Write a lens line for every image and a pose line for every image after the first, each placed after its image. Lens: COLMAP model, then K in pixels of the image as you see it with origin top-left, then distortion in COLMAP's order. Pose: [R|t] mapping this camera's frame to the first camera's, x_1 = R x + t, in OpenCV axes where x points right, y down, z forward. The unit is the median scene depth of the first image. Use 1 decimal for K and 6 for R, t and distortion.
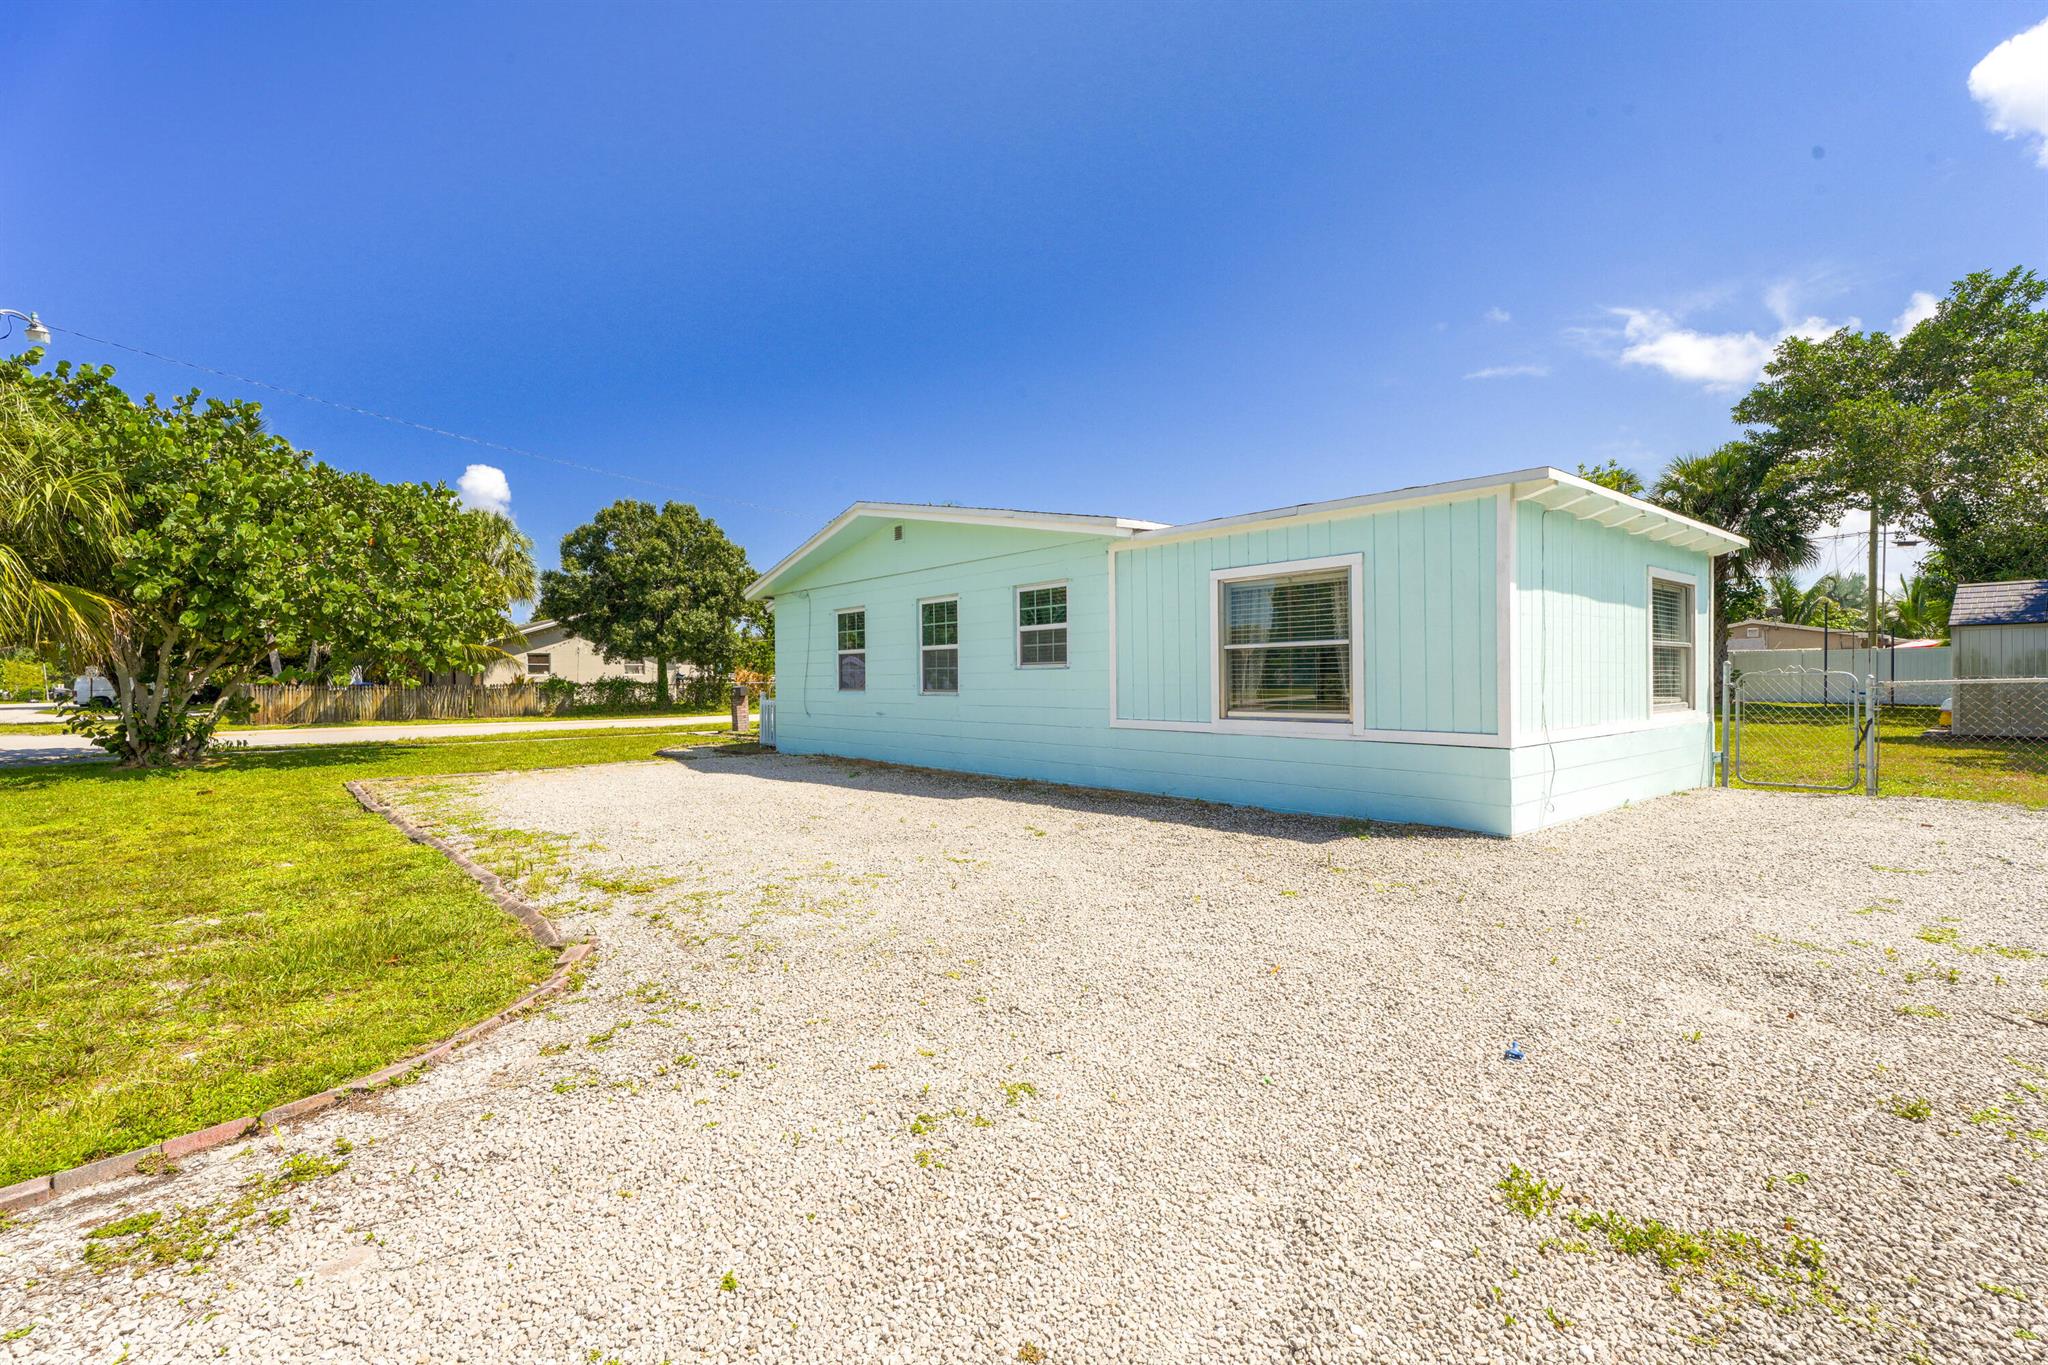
lens RADIAL K [[933.7, 0, 1024.0], [0, 933.7, 682.5], [0, 0, 1]] dist [-0.000922, -0.000487]
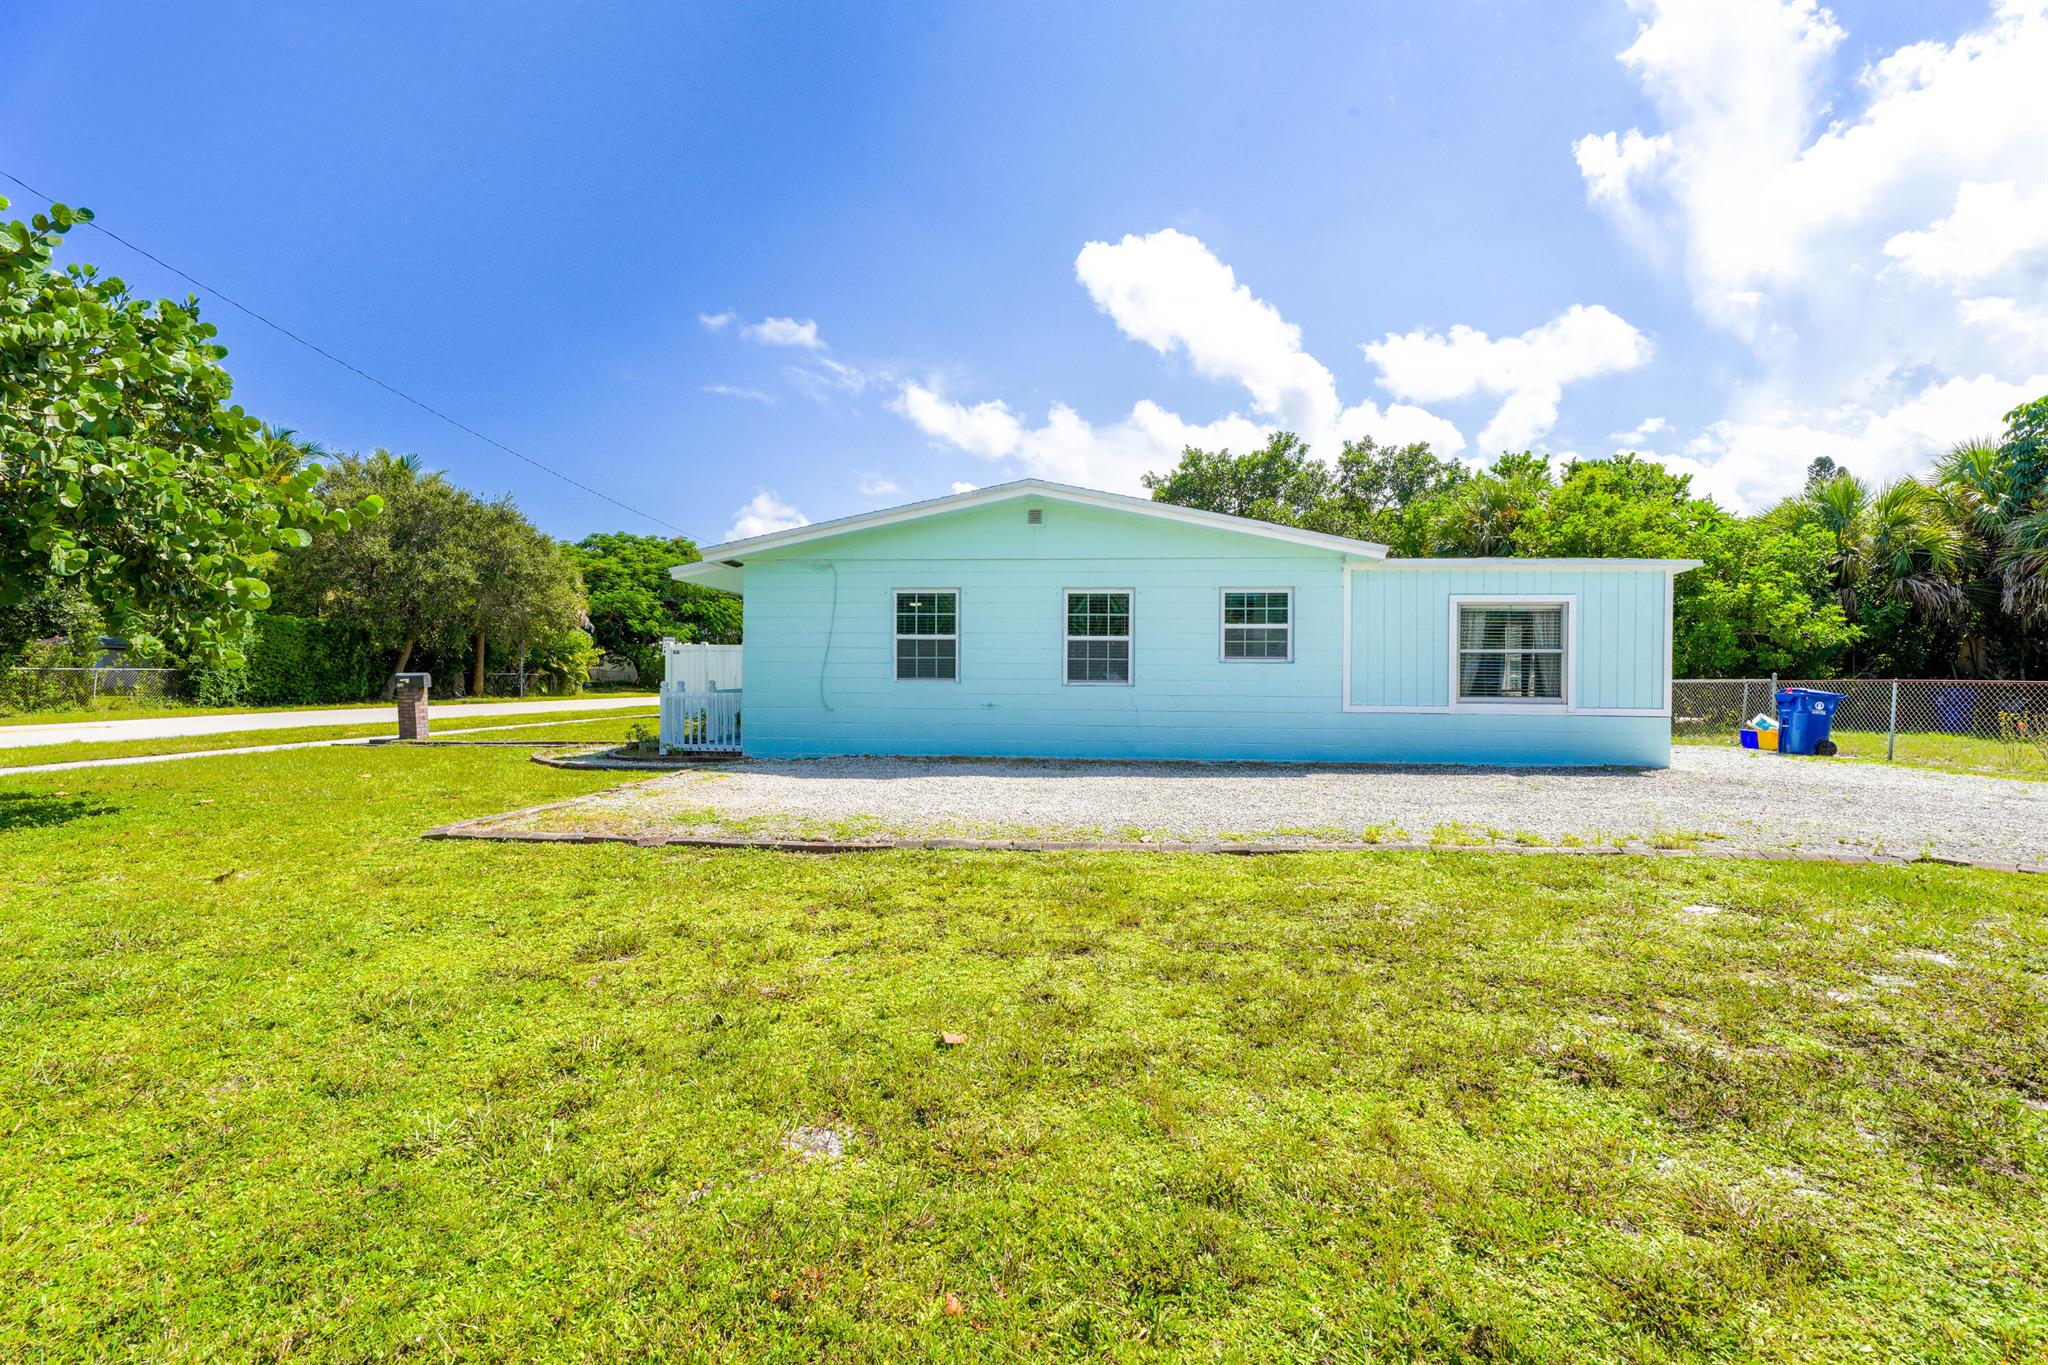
lens RADIAL K [[933.7, 0, 1024.0], [0, 933.7, 682.5], [0, 0, 1]] dist [-0.000922, -0.000487]
pose [[0.701732, 0.009784, 0.712374, -0.932651], [-0.011737, 0.999929, -0.002171, 0.014229], [-0.712345, -0.006838, 0.701796, 0.379506]]
